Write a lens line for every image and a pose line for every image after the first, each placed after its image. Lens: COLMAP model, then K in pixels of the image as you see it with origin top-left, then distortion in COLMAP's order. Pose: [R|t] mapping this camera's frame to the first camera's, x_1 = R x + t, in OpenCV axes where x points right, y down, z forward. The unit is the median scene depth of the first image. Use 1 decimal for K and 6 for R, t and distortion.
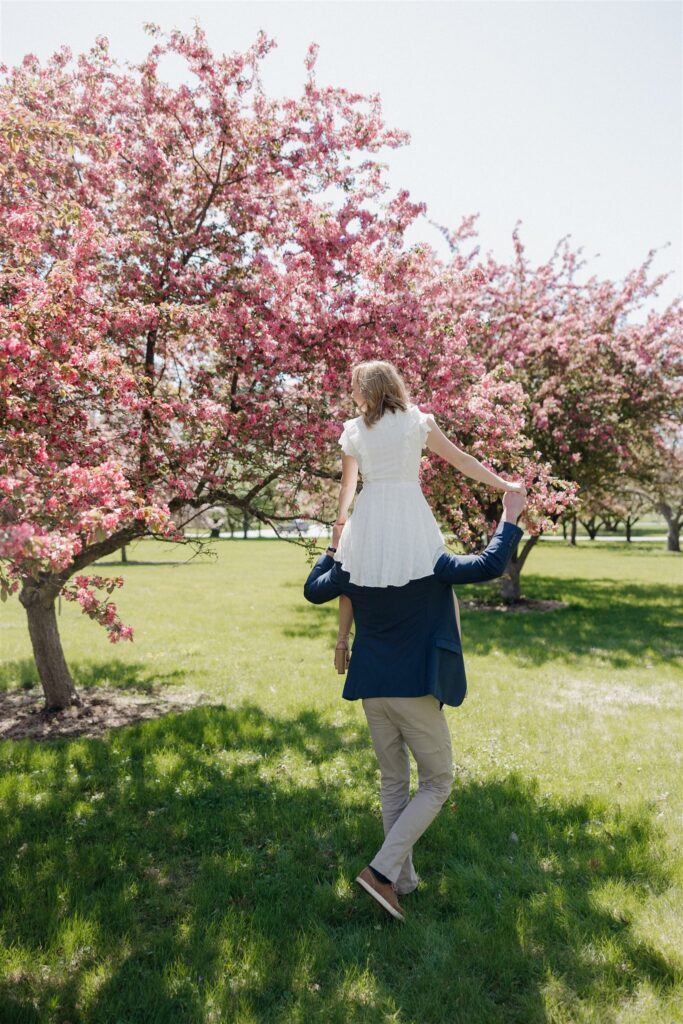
lens RADIAL K [[744.5, 0, 324.7], [0, 744.5, 495.9], [0, 0, 1]] dist [0.000915, 0.000882]
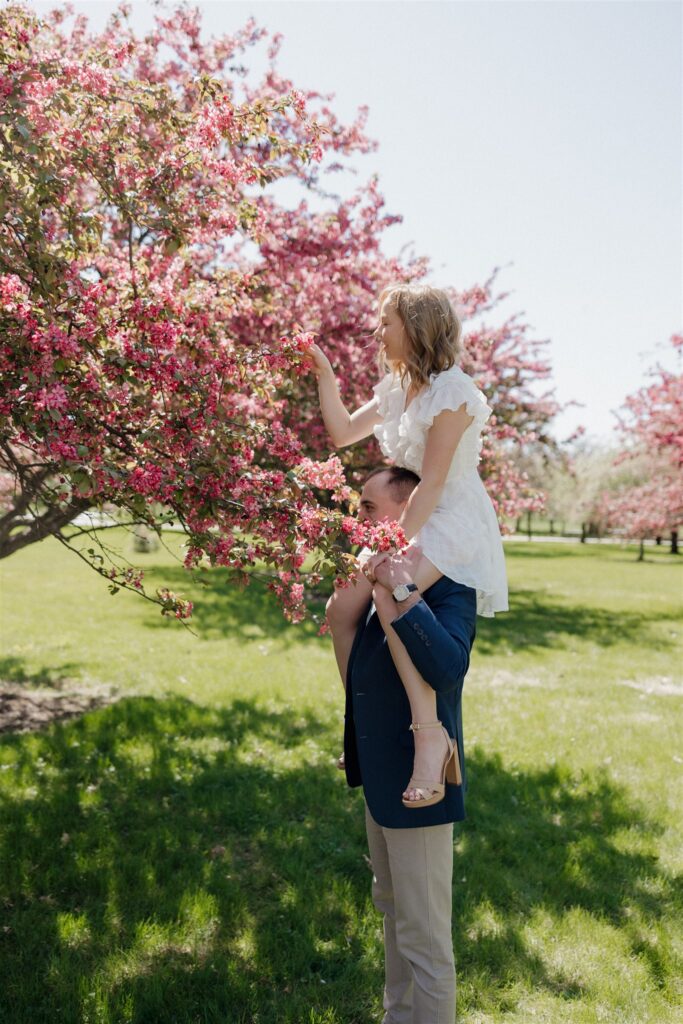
lens RADIAL K [[756.1, 0, 292.9], [0, 756.1, 524.5], [0, 0, 1]] dist [-0.004362, -0.000783]
pose [[0.973441, 0.026809, 0.227361, -0.215524], [-0.038213, 0.998215, 0.045906, -0.002325], [-0.225724, -0.053375, 0.972728, -0.015618]]
